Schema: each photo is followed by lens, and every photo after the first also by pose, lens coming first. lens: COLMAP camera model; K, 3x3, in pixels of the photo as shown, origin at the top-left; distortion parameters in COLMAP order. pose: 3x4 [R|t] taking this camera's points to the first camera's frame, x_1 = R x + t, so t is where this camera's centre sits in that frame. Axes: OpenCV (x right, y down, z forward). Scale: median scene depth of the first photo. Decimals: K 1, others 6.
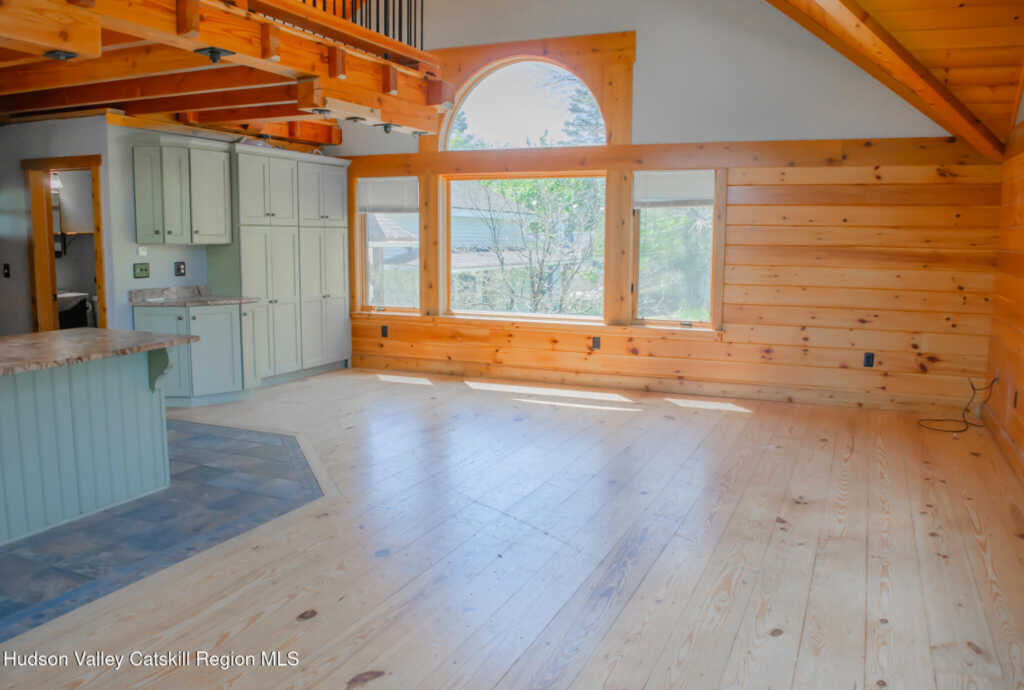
lens RADIAL K [[814.3, 0, 512.0], [0, 814.3, 345.0], [0, 0, 1]] dist [-0.066429, 0.000806]
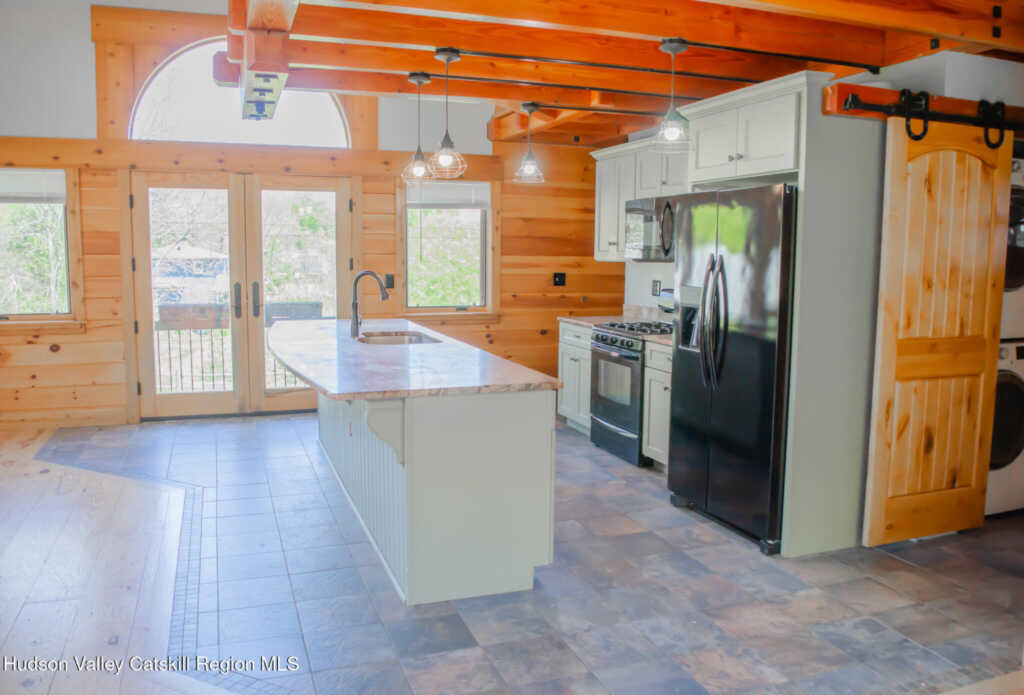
lens RADIAL K [[820.7, 0, 512.0], [0, 820.7, 347.5], [0, 0, 1]] dist [-0.069432, 0.003140]
pose [[-0.720049, 0.066112, -0.690767, -0.025334], [-0.104537, 0.973756, 0.202165, -0.215438], [0.686004, 0.217780, -0.694241, 1.676019]]
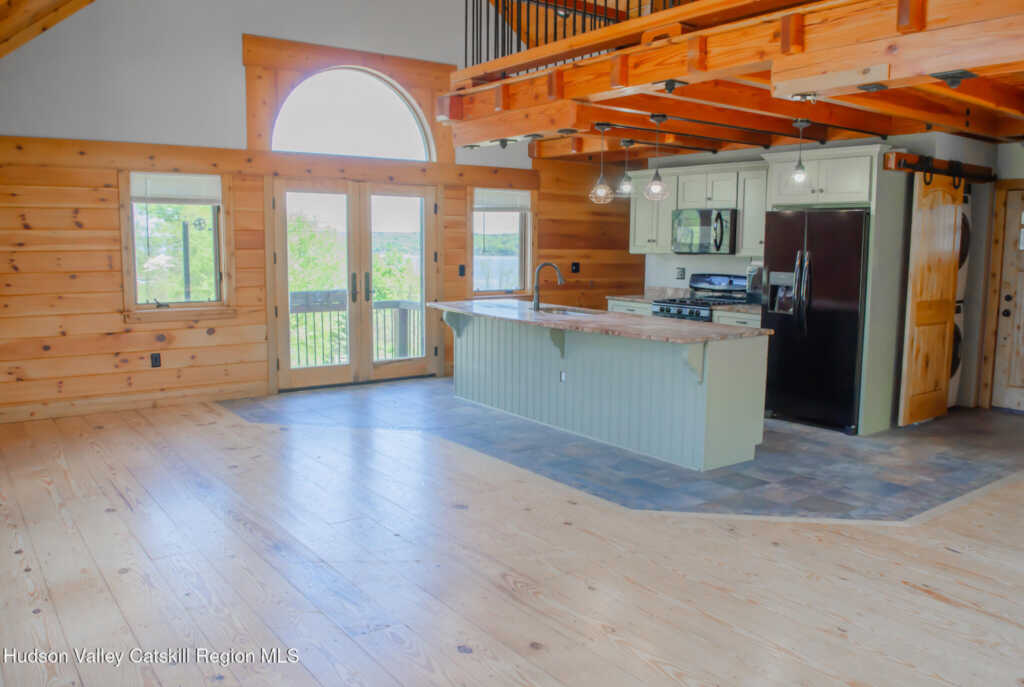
lens RADIAL K [[814.3, 0, 512.0], [0, 814.3, 343.5], [0, 0, 1]] dist [-0.066429, 0.000806]
pose [[-0.493957, 0.096099, -0.864159, 0.737502], [-0.125411, 0.975607, 0.180178, -0.187110], [0.860394, 0.197375, -0.469856, 1.412062]]
